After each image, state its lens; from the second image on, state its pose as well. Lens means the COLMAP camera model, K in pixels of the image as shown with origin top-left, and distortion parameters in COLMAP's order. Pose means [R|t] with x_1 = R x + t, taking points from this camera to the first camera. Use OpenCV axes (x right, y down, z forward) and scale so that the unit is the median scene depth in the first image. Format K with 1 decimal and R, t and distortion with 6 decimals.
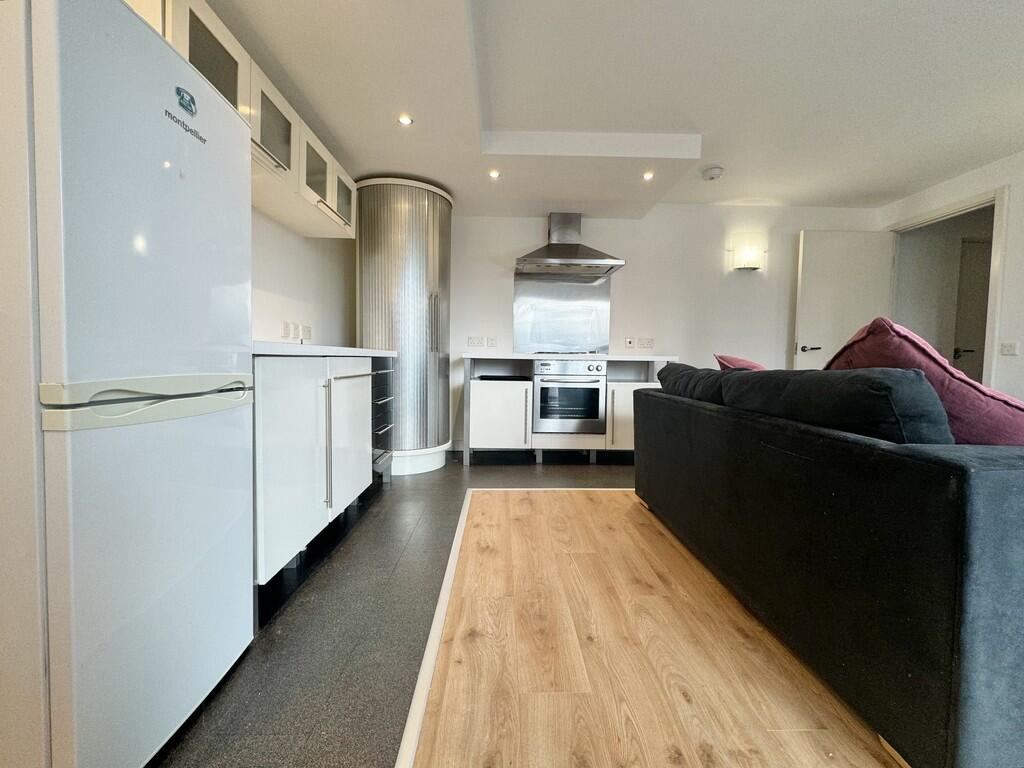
lens RADIAL K [[426.4, 0, 514.0], [0, 426.4, 381.3], [0, 0, 1]] dist [-0.001863, -0.000189]
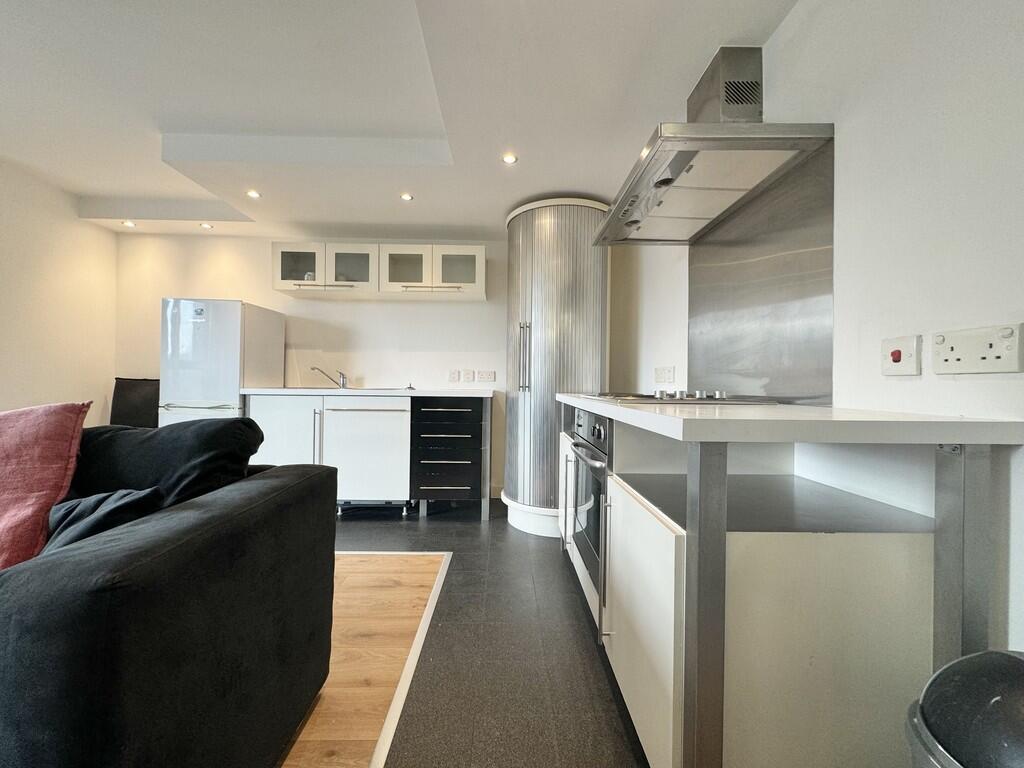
lens RADIAL K [[407.0, 0, 513.7], [0, 407.0, 382.5], [0, 0, 1]] dist [-0.001587, -0.000022]
pose [[-0.006324, -0.016501, -0.999844, 0.733812], [-0.063350, 0.997862, -0.016067, -0.084762], [0.997971, 0.063238, -0.007356, 1.138484]]
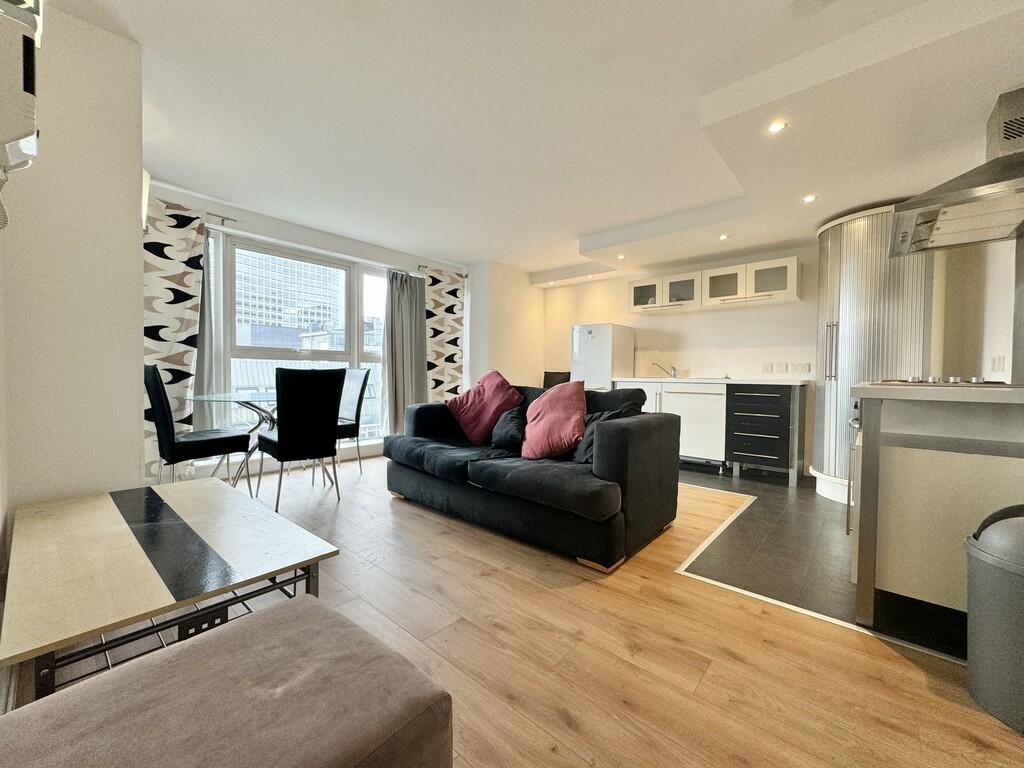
lens RADIAL K [[407.0, 0, 513.7], [0, 407.0, 382.5], [0, 0, 1]] dist [-0.001587, -0.000022]
pose [[-0.683085, -0.002616, -0.730334, 1.198808], [-0.055556, 0.997282, 0.048390, -0.080624], [0.728222, 0.073629, -0.681374, 1.286080]]
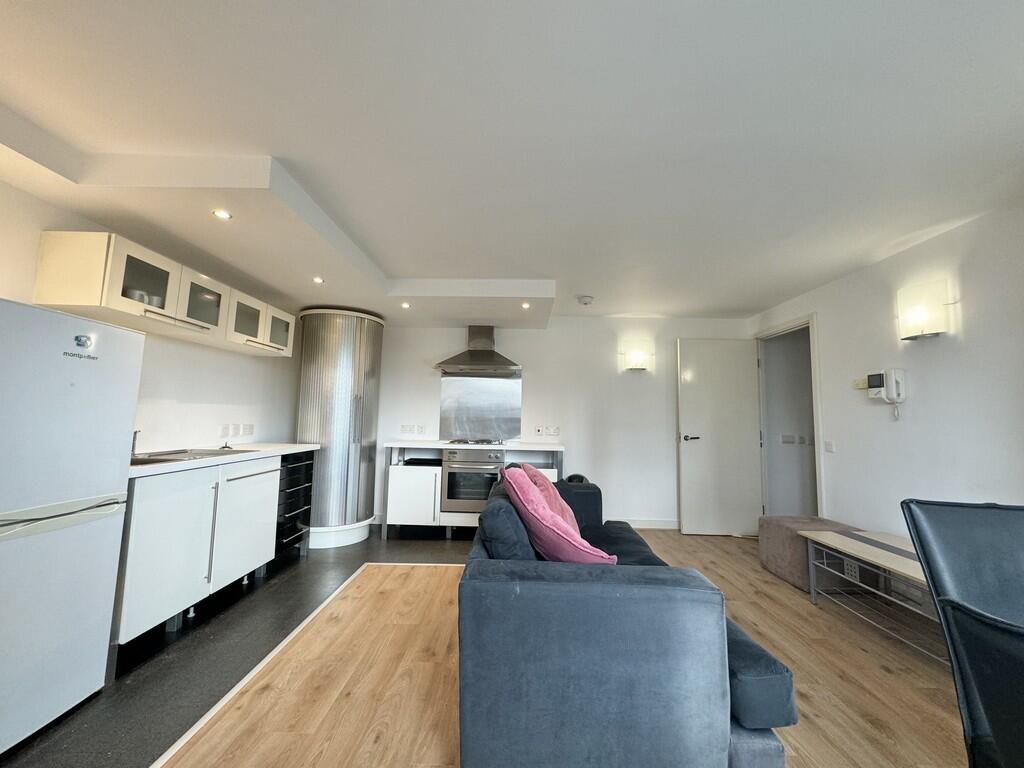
lens RADIAL K [[407.0, 0, 513.7], [0, 407.0, 382.5], [0, 0, 1]] dist [-0.001587, -0.000022]
pose [[0.999275, 0.002209, -0.038010, 0.357158], [-0.007536, 0.990042, -0.140569, -0.093254], [0.037321, 0.140753, 0.989341, -0.186733]]
